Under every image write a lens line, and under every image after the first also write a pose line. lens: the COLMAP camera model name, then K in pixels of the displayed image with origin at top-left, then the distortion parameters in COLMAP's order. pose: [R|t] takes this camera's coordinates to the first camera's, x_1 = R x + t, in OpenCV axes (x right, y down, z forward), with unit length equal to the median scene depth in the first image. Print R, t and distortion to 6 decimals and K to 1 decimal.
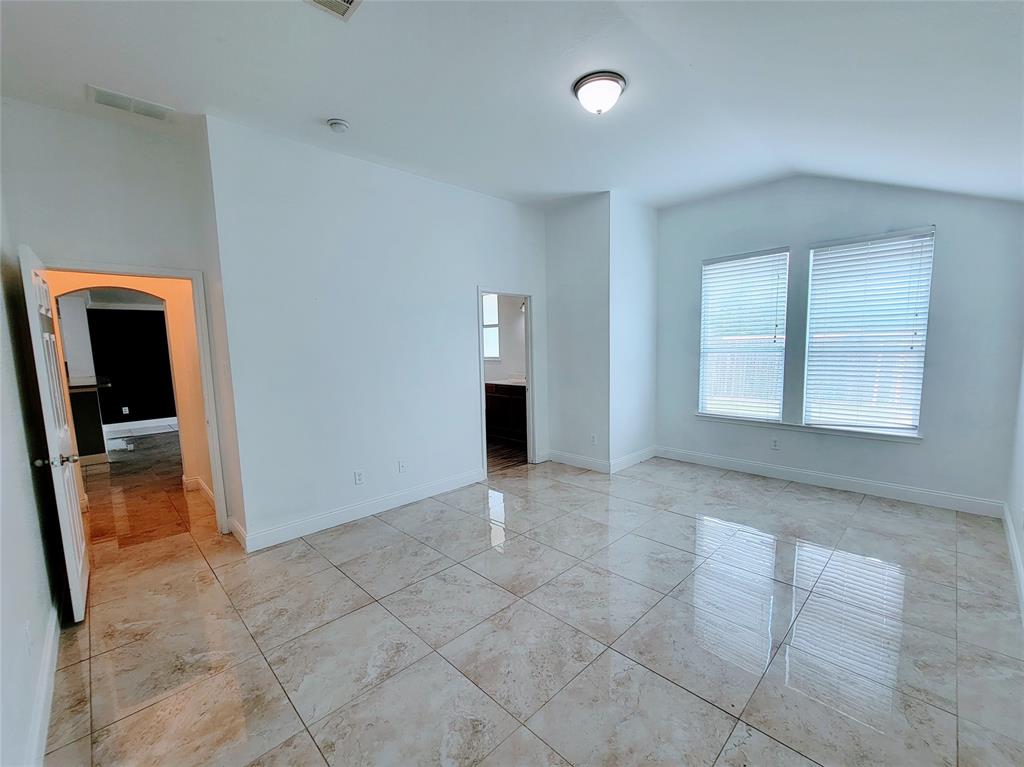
lens RADIAL K [[428.4, 0, 513.4], [0, 428.4, 387.9], [0, 0, 1]] dist [0.002108, 0.001914]
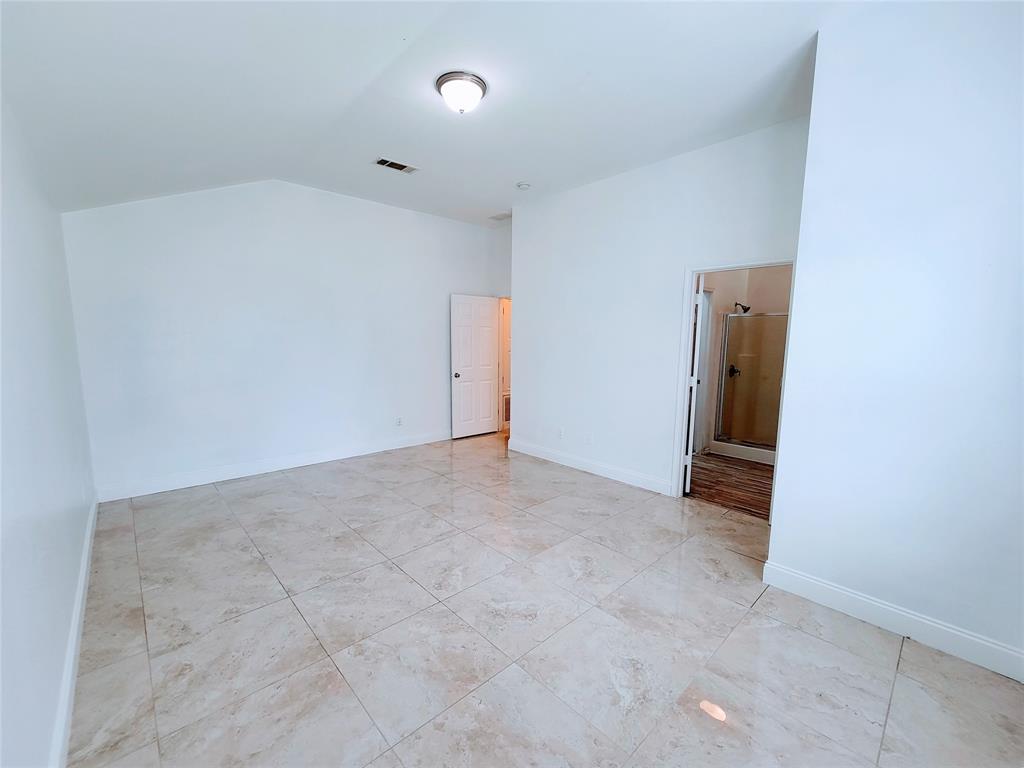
lens RADIAL K [[428.4, 0, 515.5], [0, 428.4, 386.3], [0, 0, 1]] dist [0.002108, 0.001914]
pose [[-0.020047, 0.136755, -0.990402, 1.264566], [-0.115425, 0.983661, 0.138160, -0.130638], [0.993114, 0.117087, -0.003934, 1.169871]]
